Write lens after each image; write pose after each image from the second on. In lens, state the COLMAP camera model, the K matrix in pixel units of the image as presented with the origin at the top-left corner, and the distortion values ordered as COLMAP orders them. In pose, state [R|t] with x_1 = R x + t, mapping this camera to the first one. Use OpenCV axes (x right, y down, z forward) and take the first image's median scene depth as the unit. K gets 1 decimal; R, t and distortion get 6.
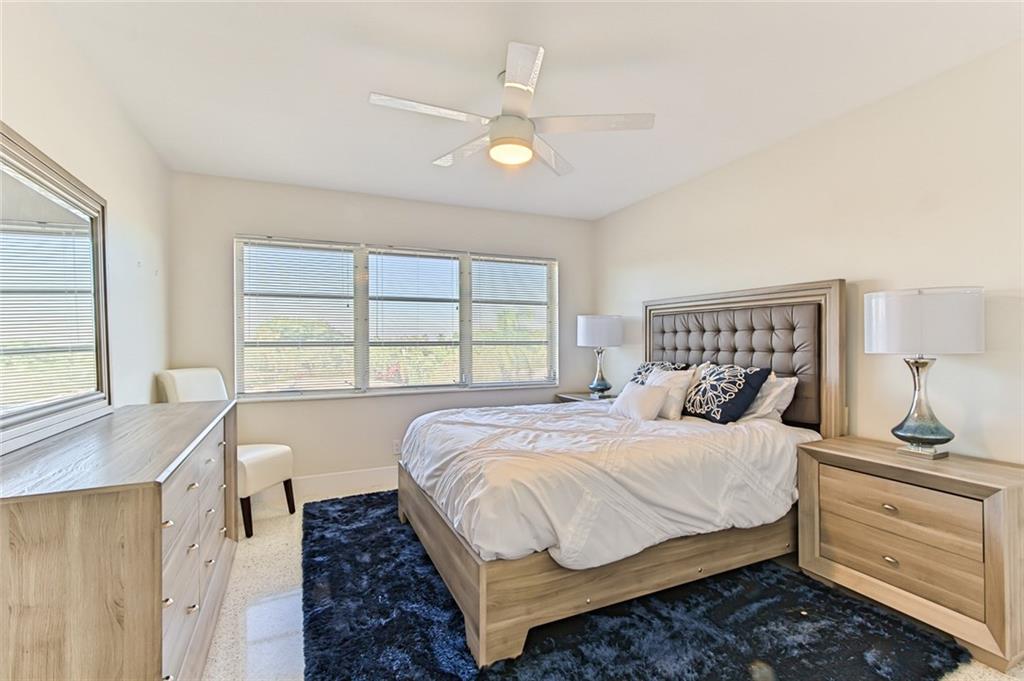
lens RADIAL K [[469.7, 0, 512.6], [0, 469.7, 346.2], [0, 0, 1]] dist [0.002043, 0.000249]
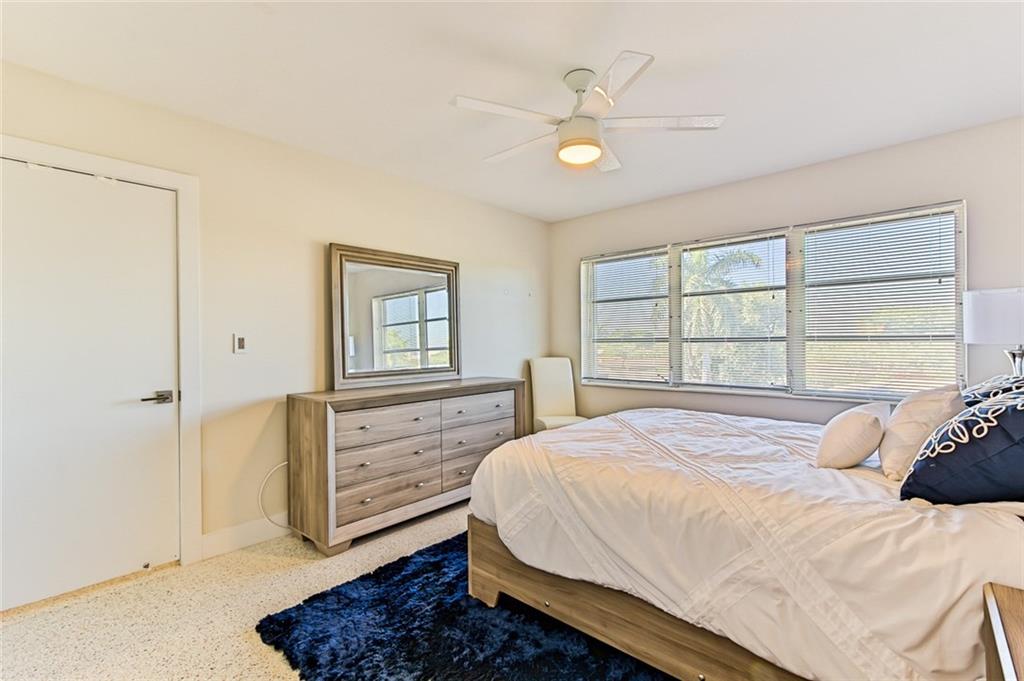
lens RADIAL K [[469.7, 0, 511.0], [0, 469.7, 339.1], [0, 0, 1]] dist [0.002043, 0.000249]
pose [[0.382419, -0.002240, -0.923986, 0.554560], [0.002124, 0.999997, -0.001545, -0.006786], [0.923986, -0.001372, 0.382423, 0.293180]]
